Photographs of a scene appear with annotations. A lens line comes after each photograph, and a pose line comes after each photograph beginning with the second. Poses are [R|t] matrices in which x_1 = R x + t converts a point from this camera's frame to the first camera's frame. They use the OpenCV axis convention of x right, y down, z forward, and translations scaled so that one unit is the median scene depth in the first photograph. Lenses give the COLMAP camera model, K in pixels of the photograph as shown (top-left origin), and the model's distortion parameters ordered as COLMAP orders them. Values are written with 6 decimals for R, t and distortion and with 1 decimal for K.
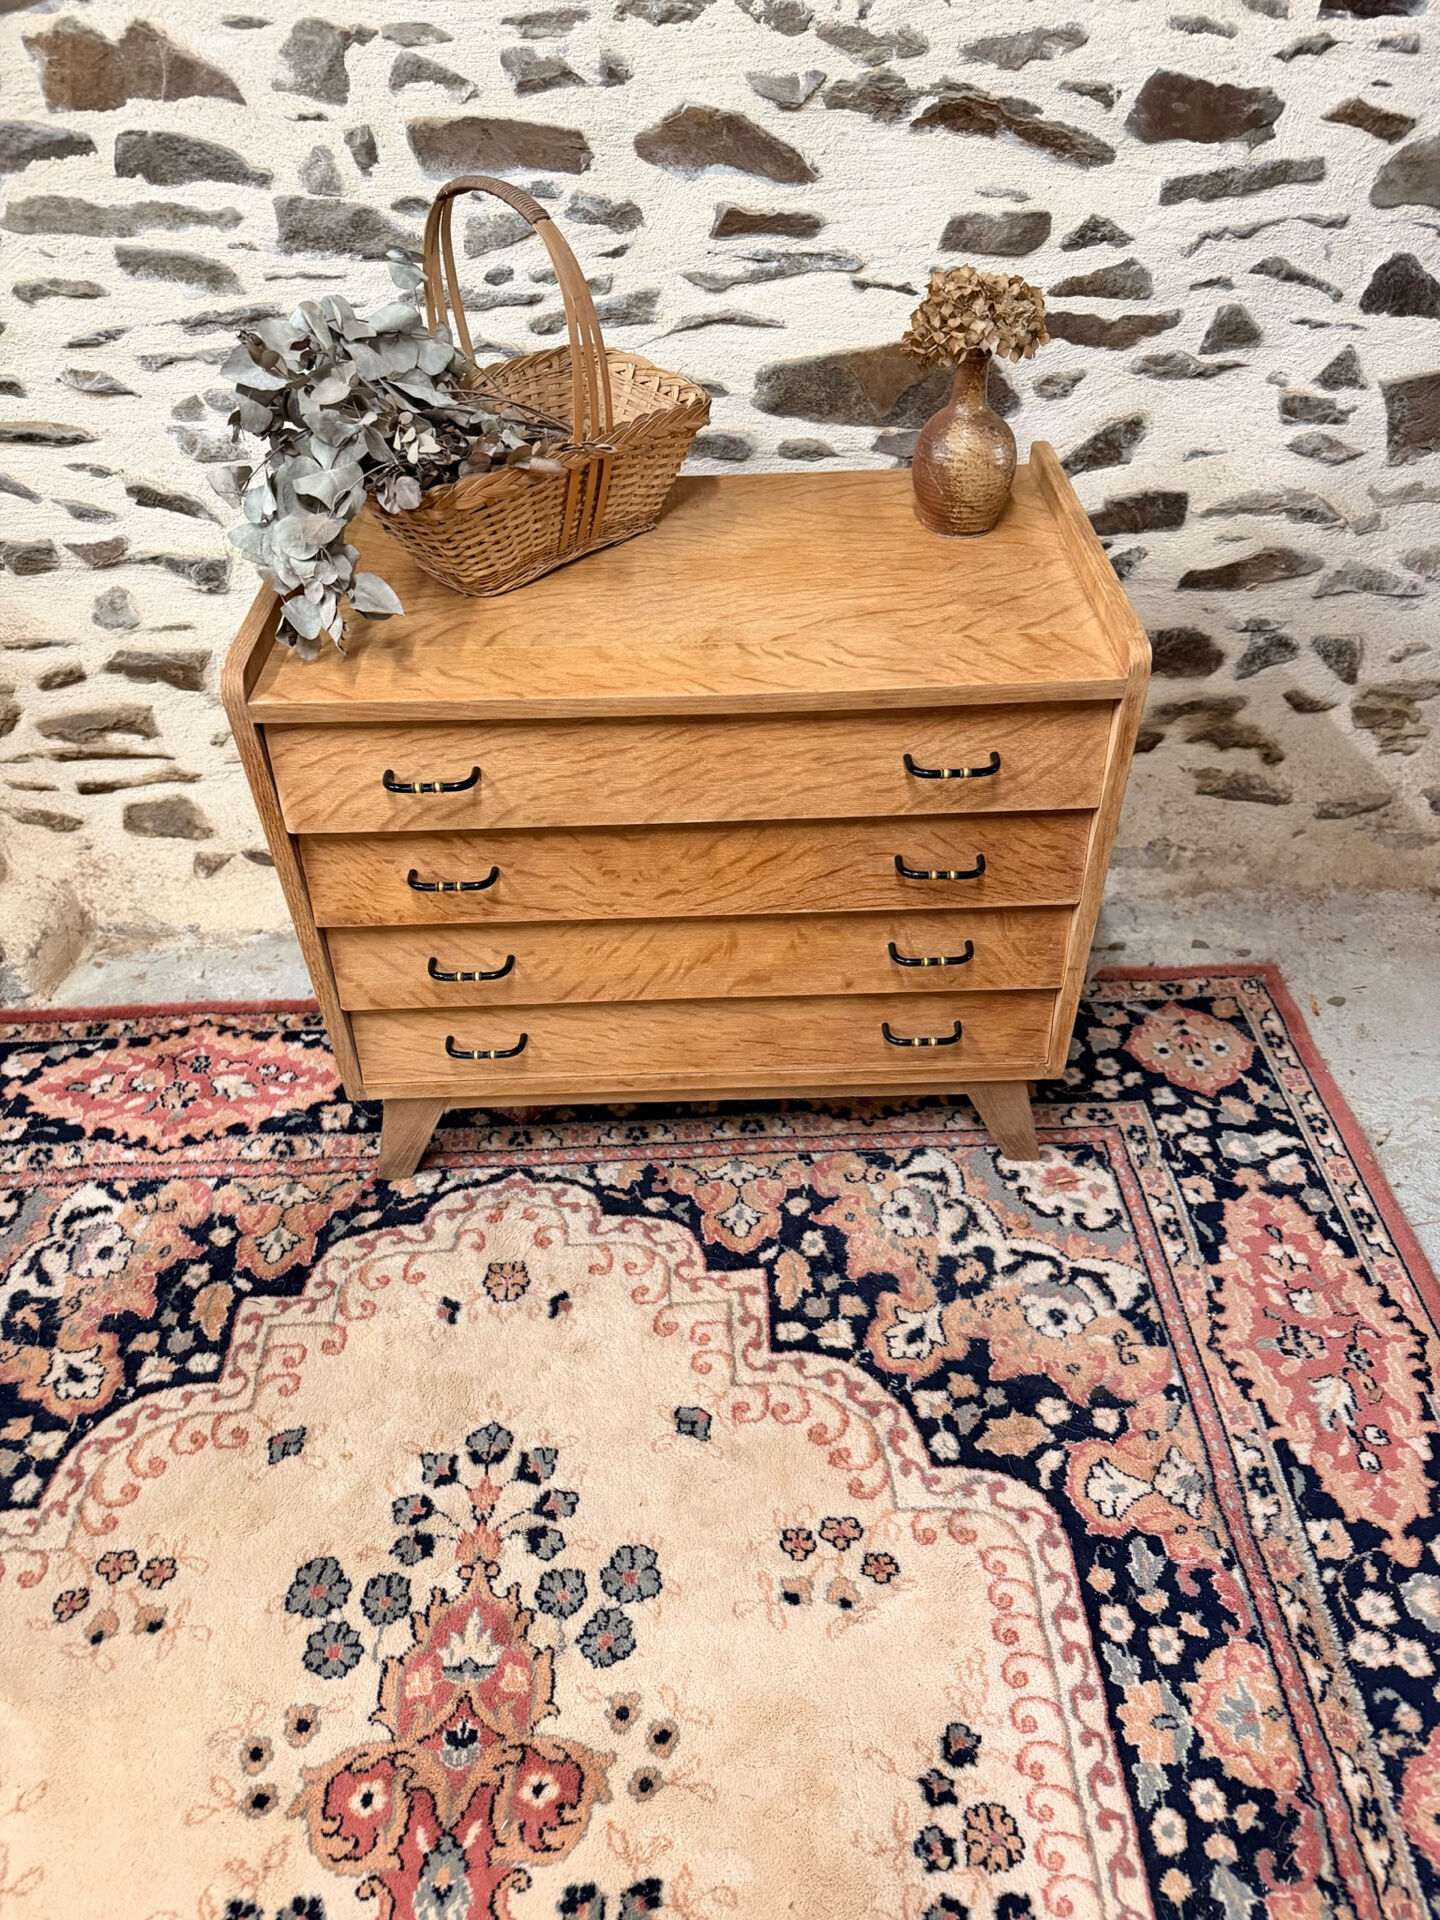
lens RADIAL K [[1322.1, 0, 723.5], [0, 1322.1, 957.7], [0, 0, 1]] dist [0.173182, -0.363416]
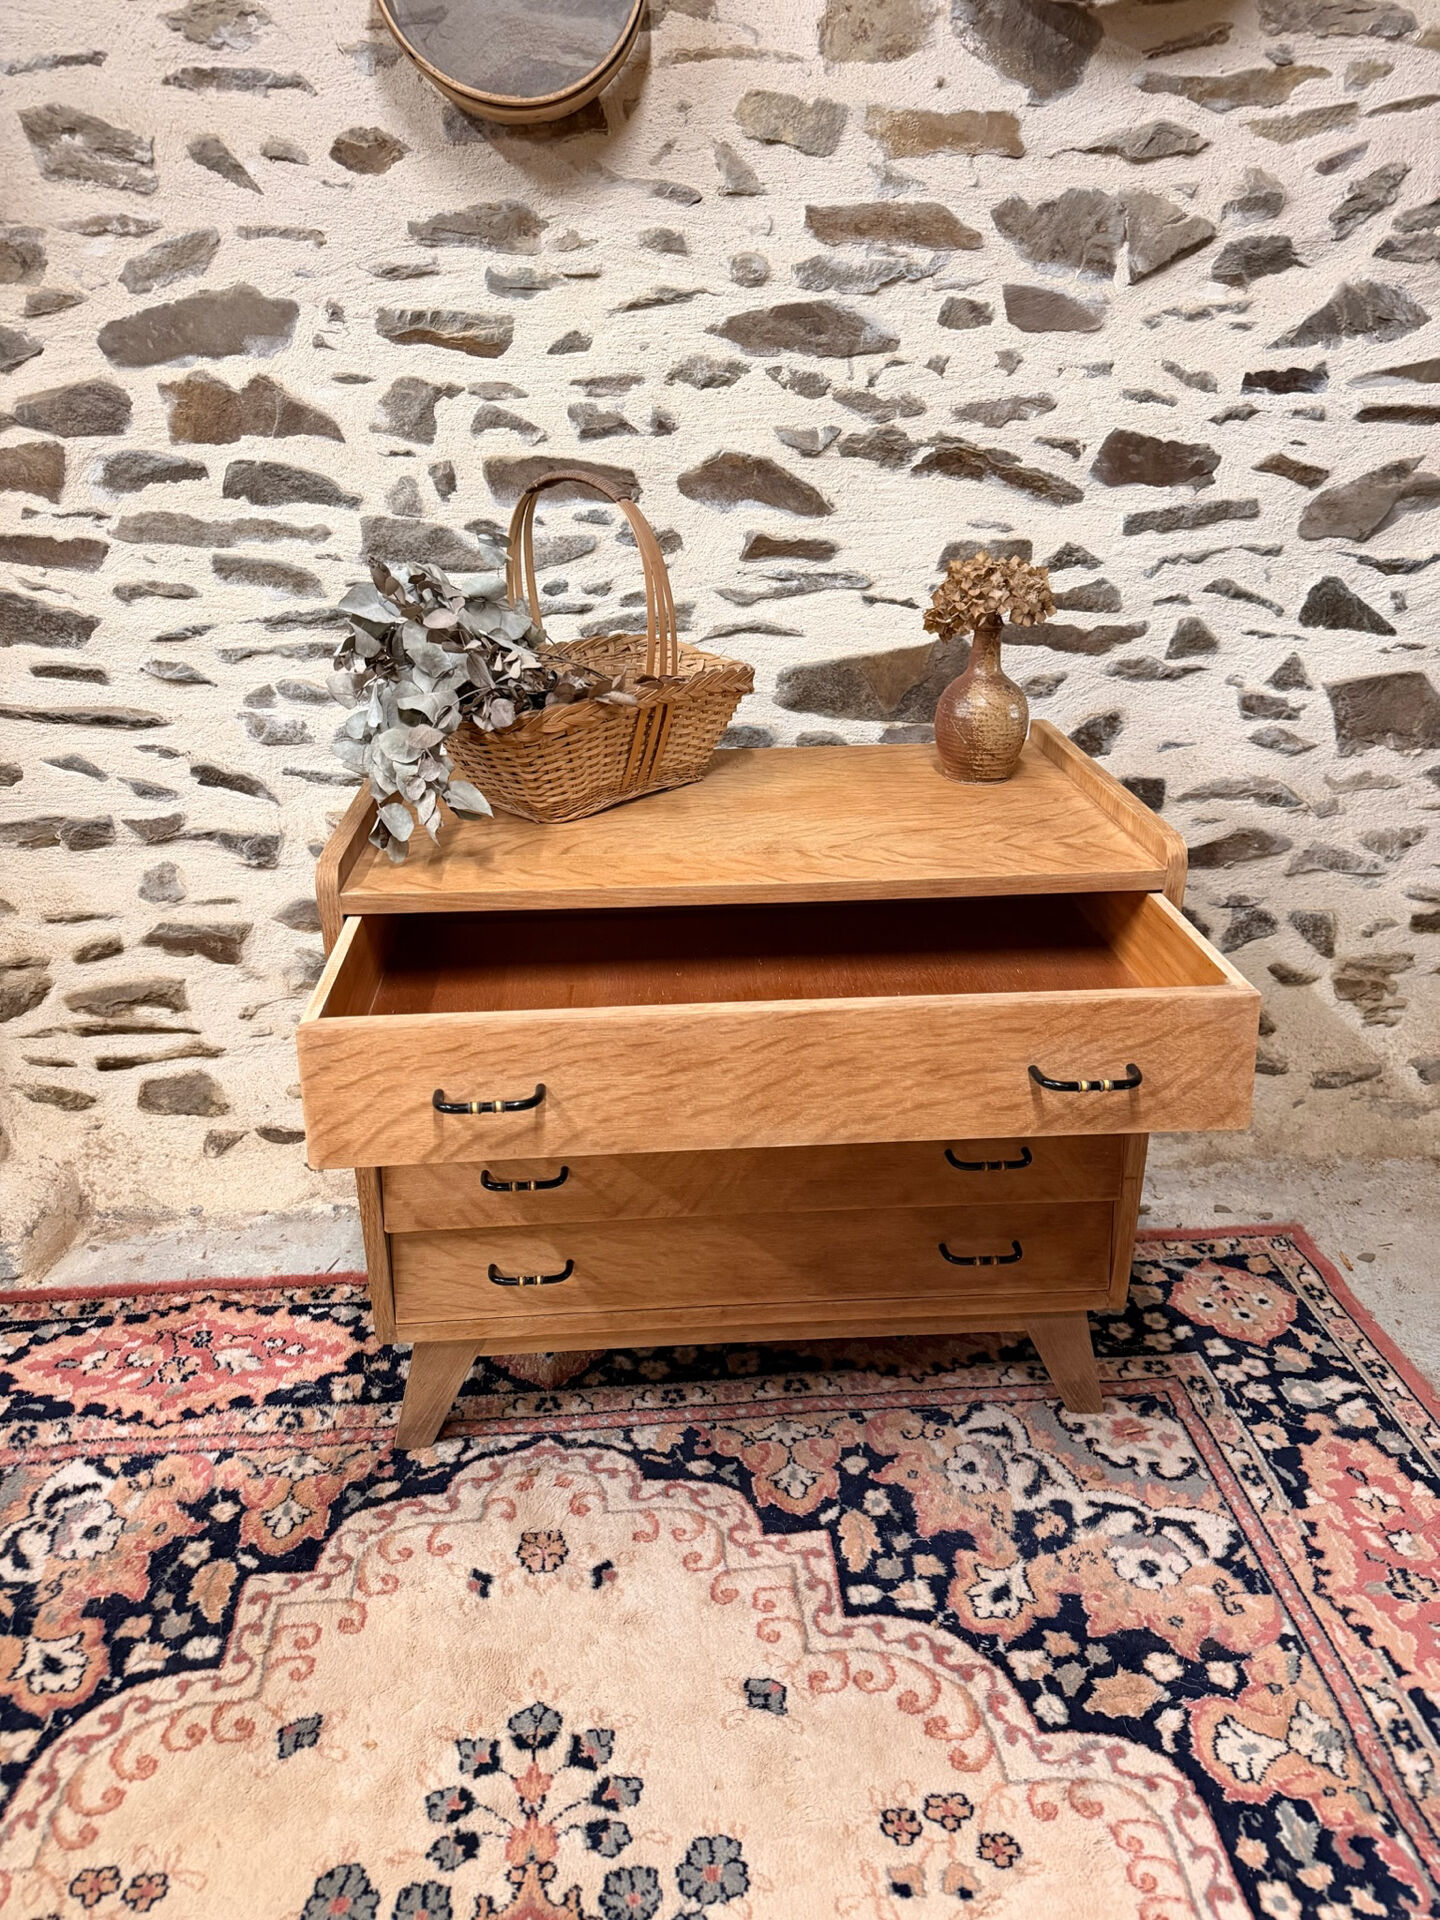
lens RADIAL K [[1340.1, 0, 719.4], [0, 1340.1, 961.9], [0, 0, 1]] dist [0.028837, -0.043594]
pose [[0.998720, -0.004814, 0.050350, -0.083694], [0.019800, 0.953224, -0.301616, 0.134232], [-0.046543, 0.302226, 0.952099, 0.011672]]
